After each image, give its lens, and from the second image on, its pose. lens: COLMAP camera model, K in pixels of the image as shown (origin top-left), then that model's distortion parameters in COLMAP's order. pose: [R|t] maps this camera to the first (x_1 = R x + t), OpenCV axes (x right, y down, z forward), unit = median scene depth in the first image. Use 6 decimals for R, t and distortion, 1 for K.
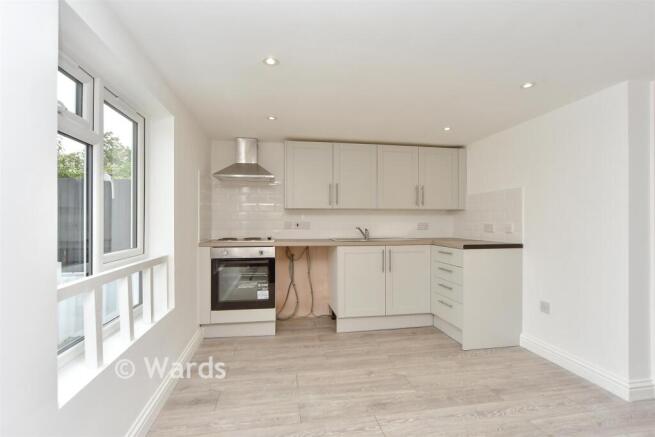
lens RADIAL K [[303.3, 0, 329.3], [0, 303.3, 219.8], [0, 0, 1]] dist [-0.002280, -0.000034]
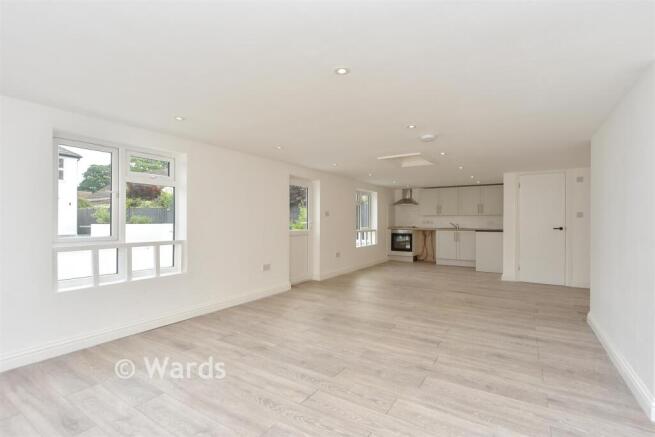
lens RADIAL K [[303.3, 0, 328.8], [0, 303.3, 220.0], [0, 0, 1]] dist [-0.002280, -0.000034]
pose [[0.728539, -0.001333, -0.685003, 1.137570], [0.001973, 0.999998, 0.000152, -0.000992], [0.685002, -0.001462, 0.728540, -1.503529]]
